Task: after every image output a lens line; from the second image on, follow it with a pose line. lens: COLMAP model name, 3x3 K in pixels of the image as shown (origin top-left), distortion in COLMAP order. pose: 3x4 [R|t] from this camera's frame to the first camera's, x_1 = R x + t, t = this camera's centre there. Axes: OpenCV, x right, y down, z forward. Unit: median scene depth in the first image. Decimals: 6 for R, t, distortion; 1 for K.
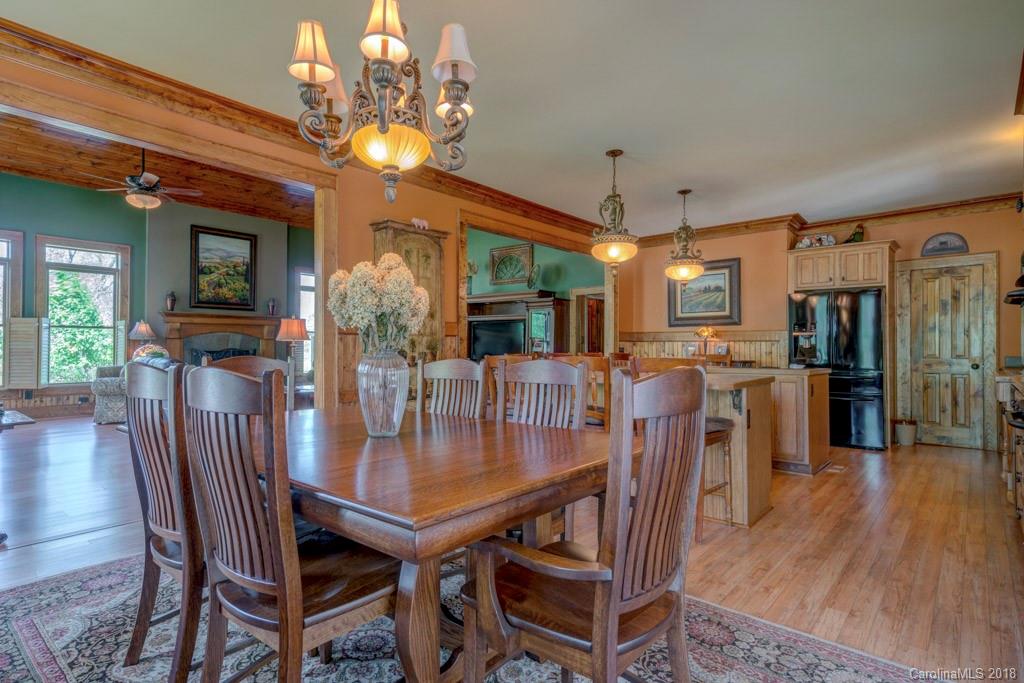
lens RADIAL K [[533.0, 0, 513.0], [0, 533.0, 344.2], [0, 0, 1]] dist [-0.000831, -0.000180]
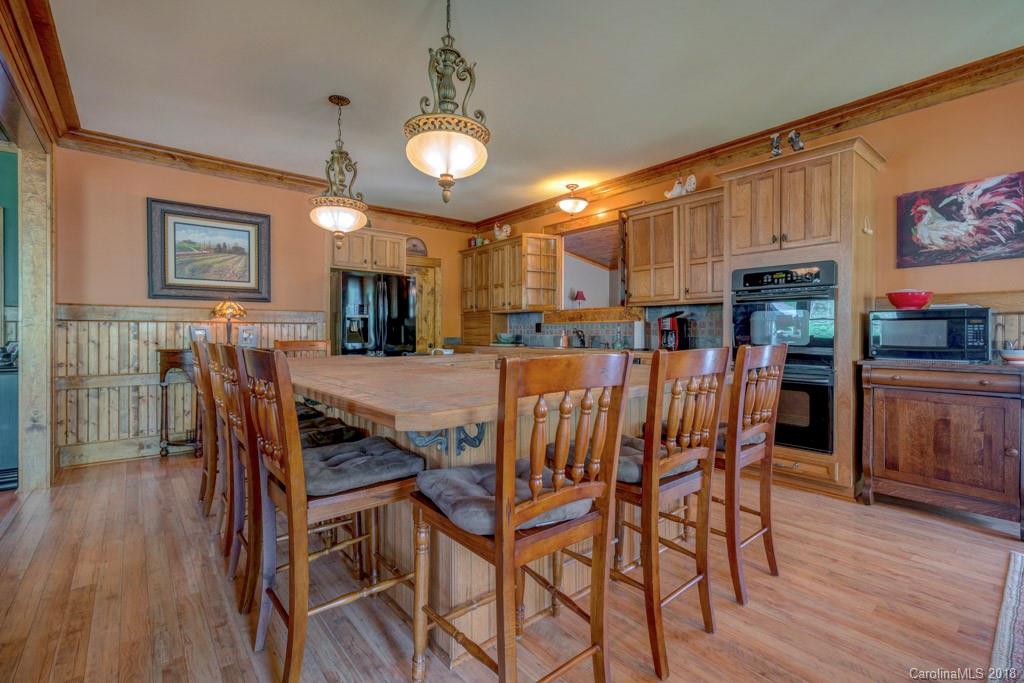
lens RADIAL K [[457.9, 0, 513.0], [0, 457.9, 333.3], [0, 0, 1]] dist [0.000358, 0.000049]
pose [[0.166241, -0.008655, 0.986047, -0.170386], [-0.009387, 0.999902, 0.010359, -0.001089], [-0.986041, -0.010978, 0.166143, 0.531965]]
